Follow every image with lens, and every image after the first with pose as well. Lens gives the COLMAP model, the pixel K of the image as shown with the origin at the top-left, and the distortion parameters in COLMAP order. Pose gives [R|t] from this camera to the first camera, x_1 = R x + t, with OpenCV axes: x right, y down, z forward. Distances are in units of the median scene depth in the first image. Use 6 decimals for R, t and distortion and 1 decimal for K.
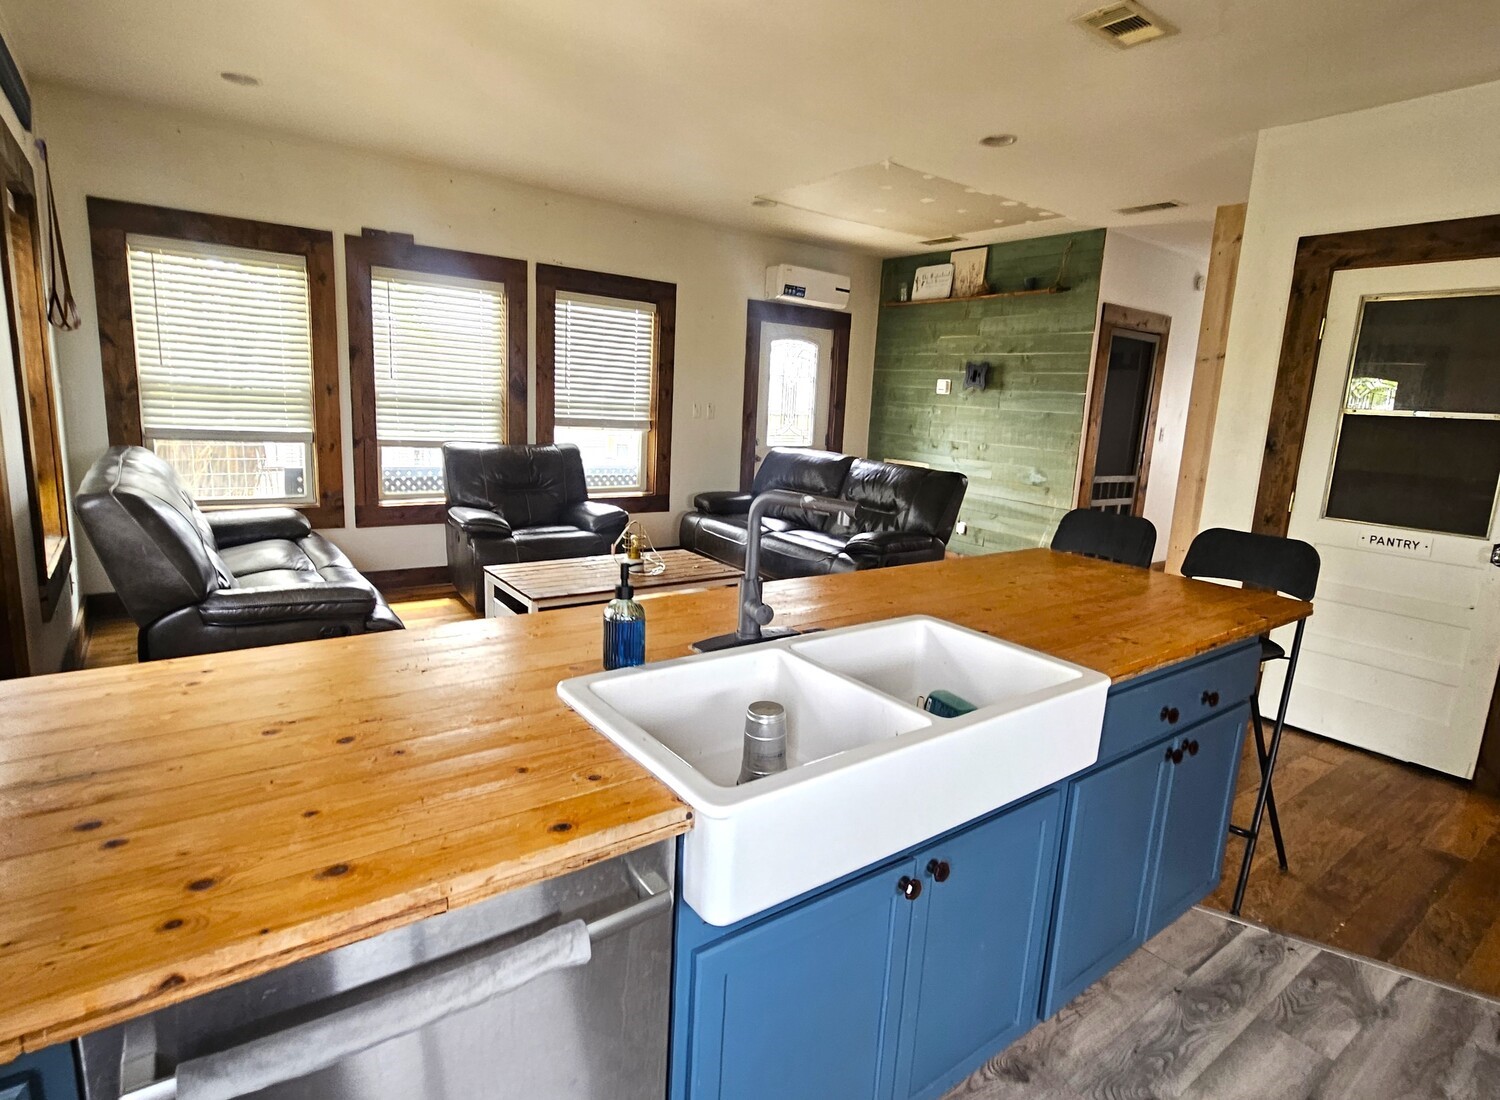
lens RADIAL K [[778.5, 0, 762.5], [0, 778.5, 543.7], [0, 0, 1]] dist [0.001136, -0.000918]
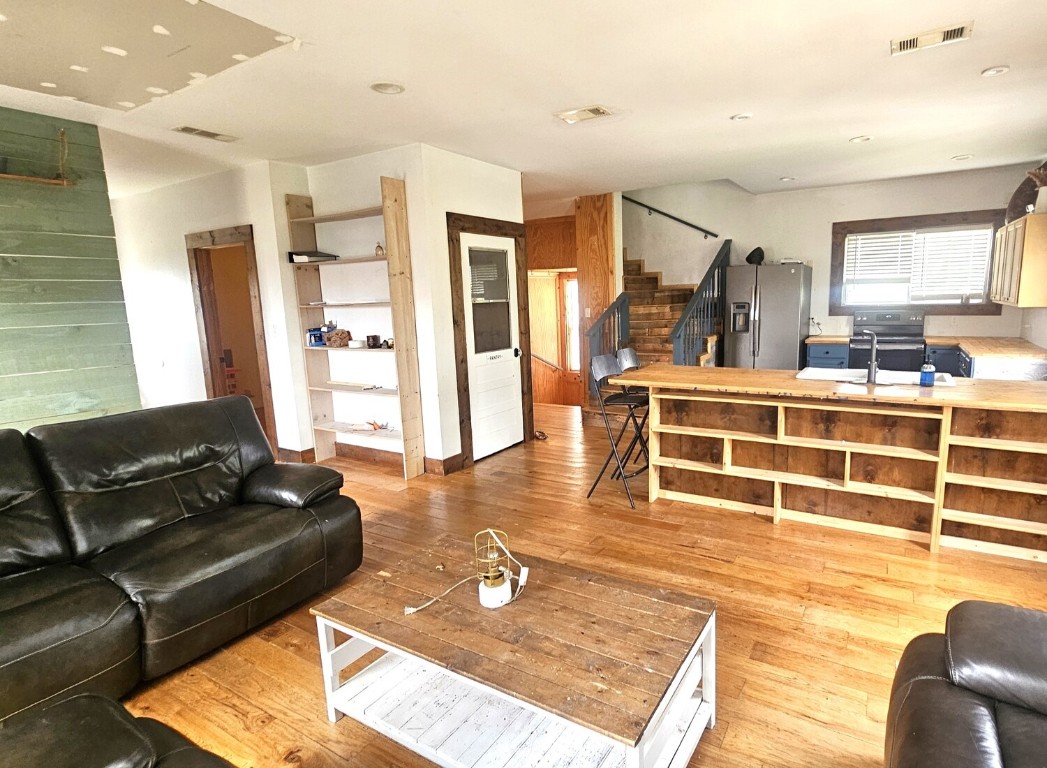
lens RADIAL K [[556.5, 0, 575.5], [0, 556.5, 385.0], [0, 0, 1]] dist [0.004616, 0.000256]
pose [[-0.384453, -0.187887, 0.903822, -0.460222], [0.180990, 0.944726, 0.273377, -0.198152], [-0.905228, 0.268684, -0.329197, 0.814711]]
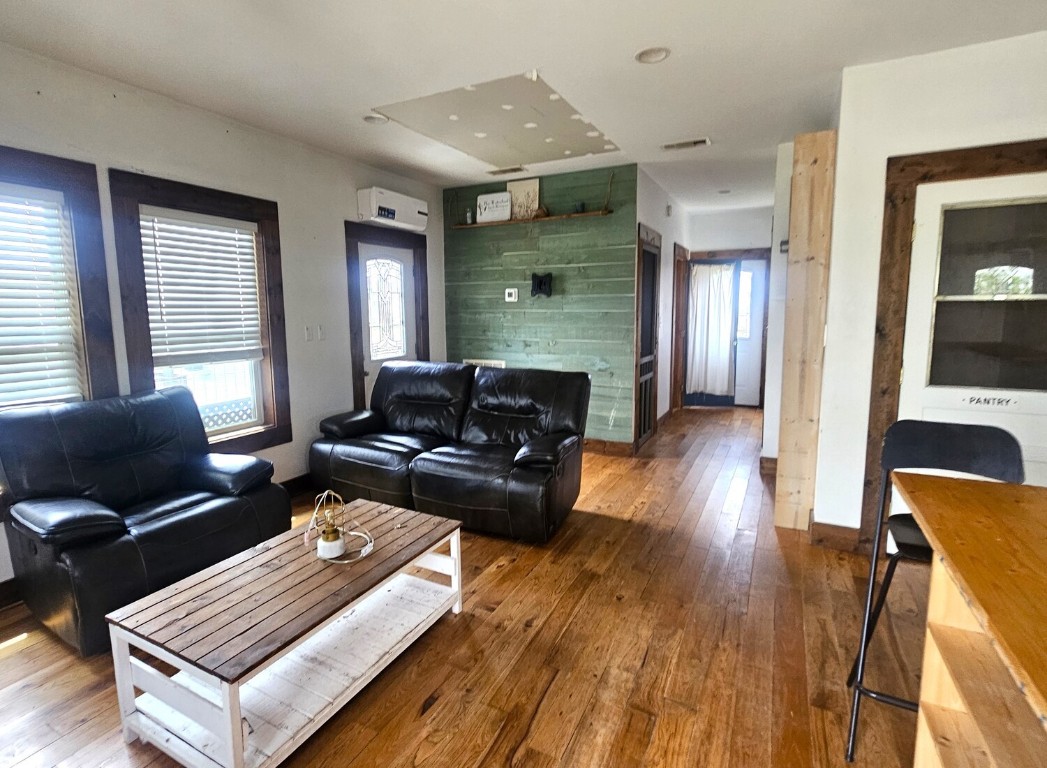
lens RADIAL K [[568.5, 0, 523.5], [0, 568.5, 384.0], [0, 0, 1]] dist [0.000350, 0.000459]
pose [[0.916931, -0.111975, 0.383012, -0.126296], [0.128787, 0.991501, -0.018447, -0.065337], [-0.377691, 0.066241, 0.923559, 0.269560]]
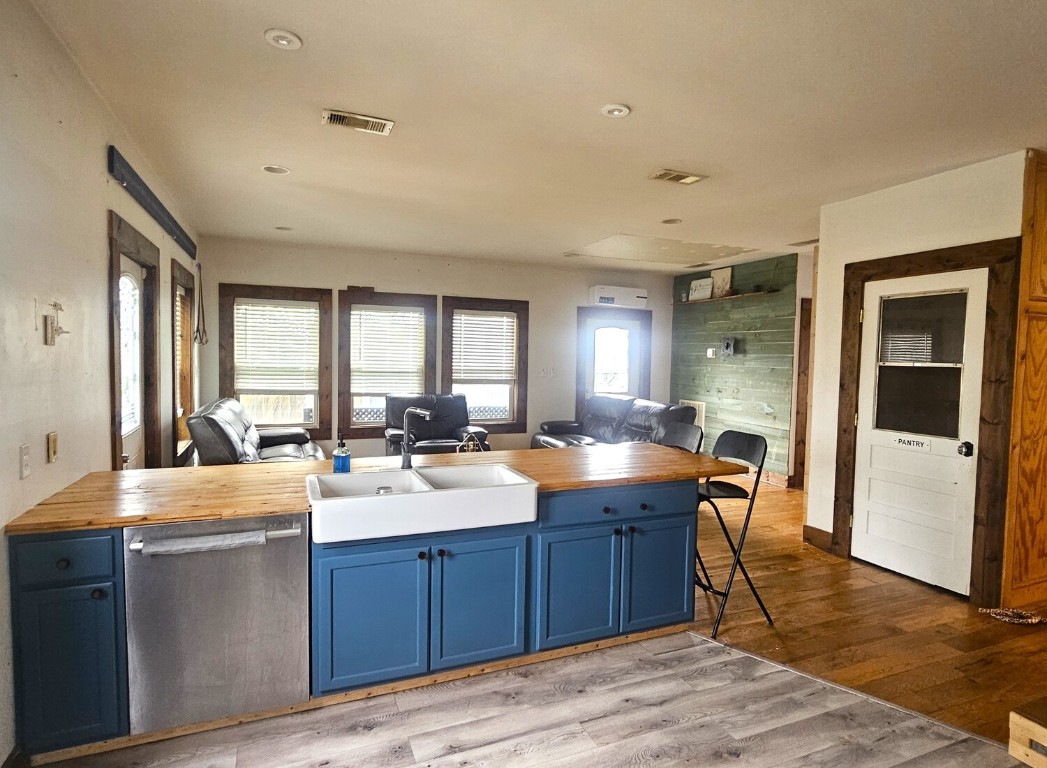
lens RADIAL K [[549.0, 0, 574.9], [0, 549.0, 386.0], [0, 0, 1]] dist [-0.003202, 0.000181]
pose [[0.985356, -0.021765, -0.169112, 0.192838], [-0.002408, 0.989944, -0.141440, 0.026619], [0.170490, 0.139776, 0.975395, -0.148988]]
